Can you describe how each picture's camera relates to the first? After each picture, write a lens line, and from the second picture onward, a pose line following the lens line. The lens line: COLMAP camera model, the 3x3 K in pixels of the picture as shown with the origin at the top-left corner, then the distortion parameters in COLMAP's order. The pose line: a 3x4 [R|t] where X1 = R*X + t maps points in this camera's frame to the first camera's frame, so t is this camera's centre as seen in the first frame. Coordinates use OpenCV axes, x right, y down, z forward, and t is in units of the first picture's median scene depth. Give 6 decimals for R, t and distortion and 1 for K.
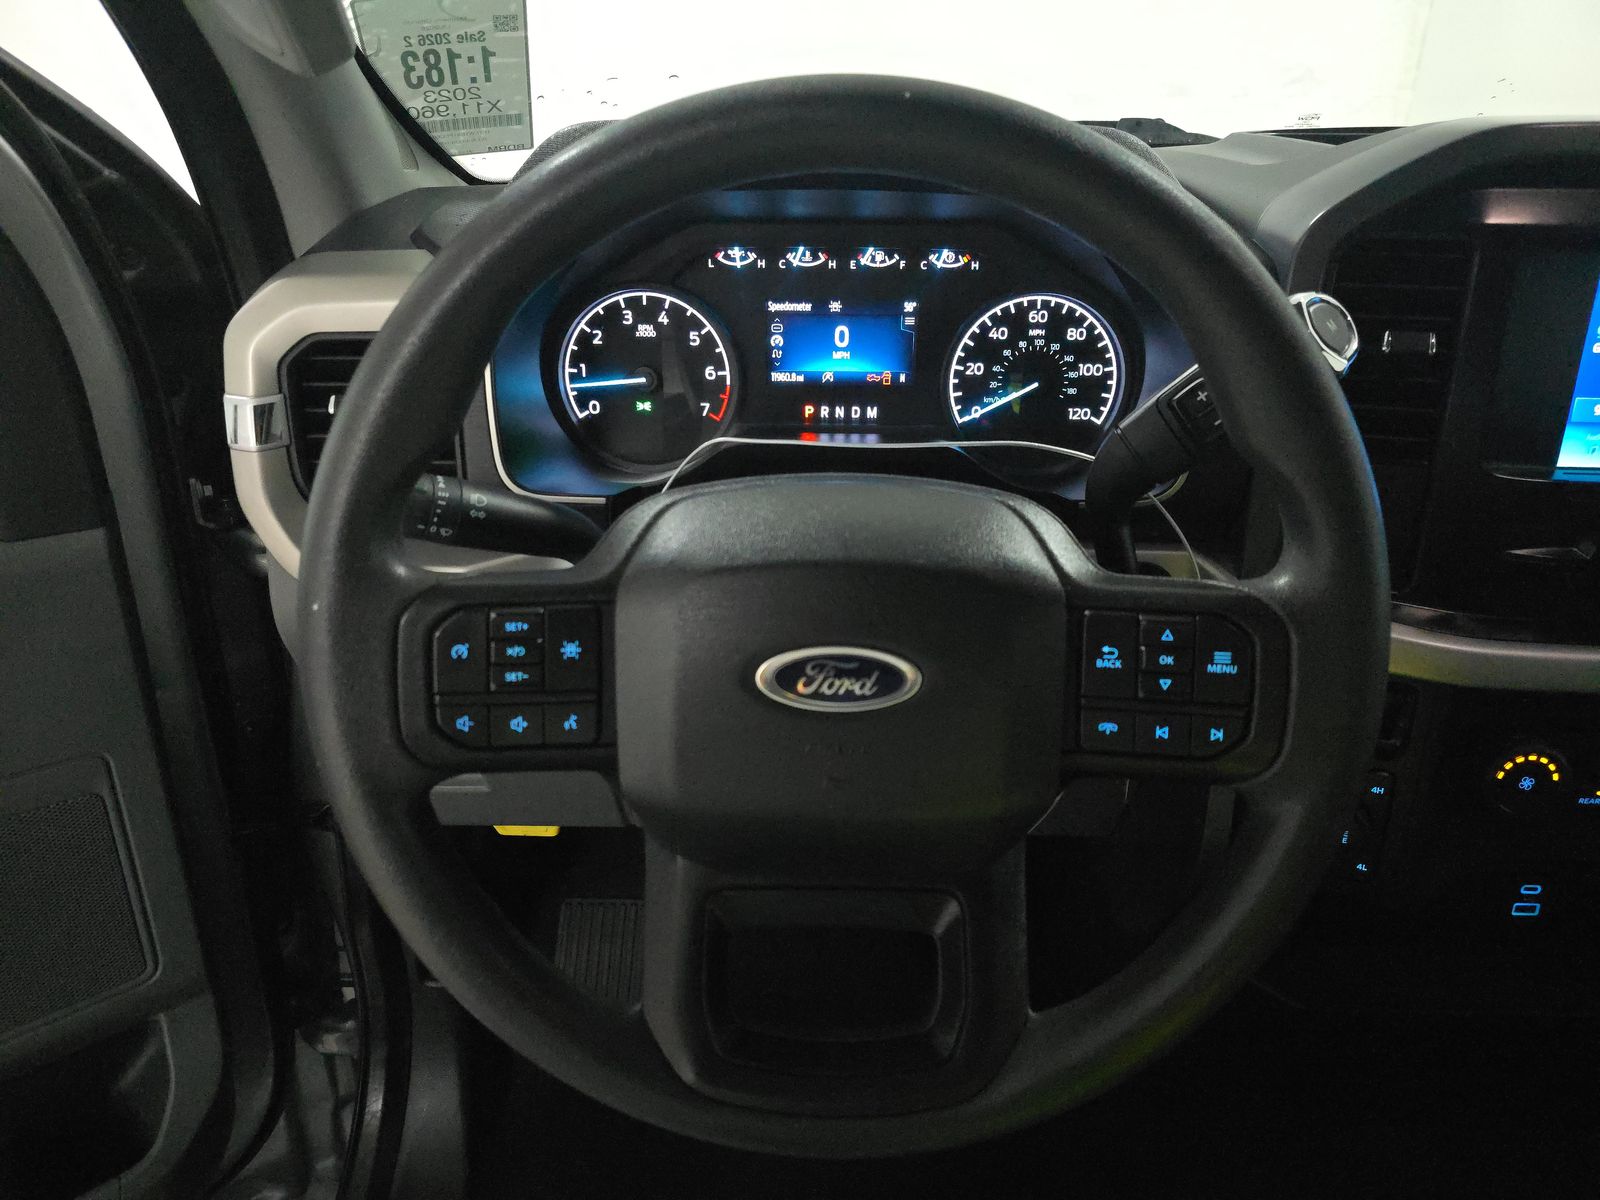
lens RADIAL K [[1078.6, 0, 810.6], [0, 1078.6, 589.2], [0, 0, 1]] dist [0.051159, -0.026560]
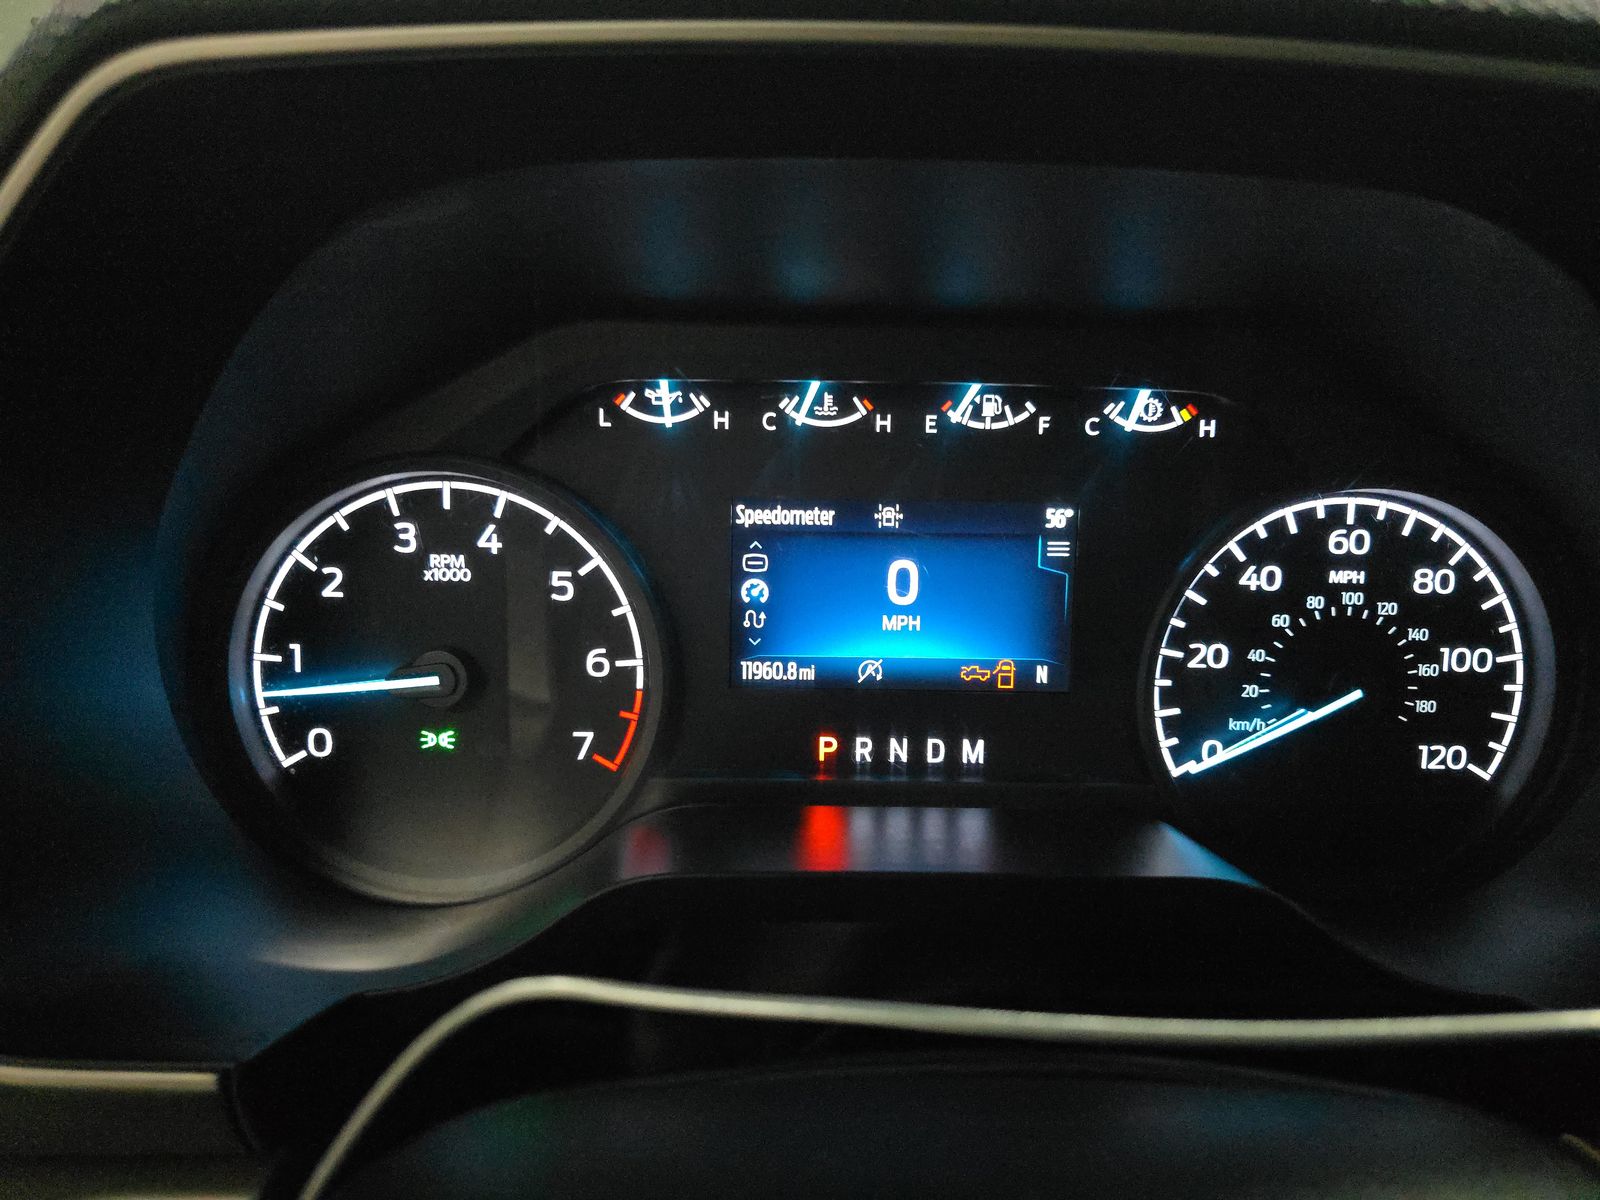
lens RADIAL K [[1078.6, 0, 842.3], [0, 1078.6, 571.0], [0, 0, 1]] dist [0.051159, -0.026560]
pose [[0.998476, 0.004859, 0.054976, -0.020108], [0.007584, 0.974585, -0.223888, -0.140874], [-0.054666, 0.223963, 0.973063, 0.577210]]
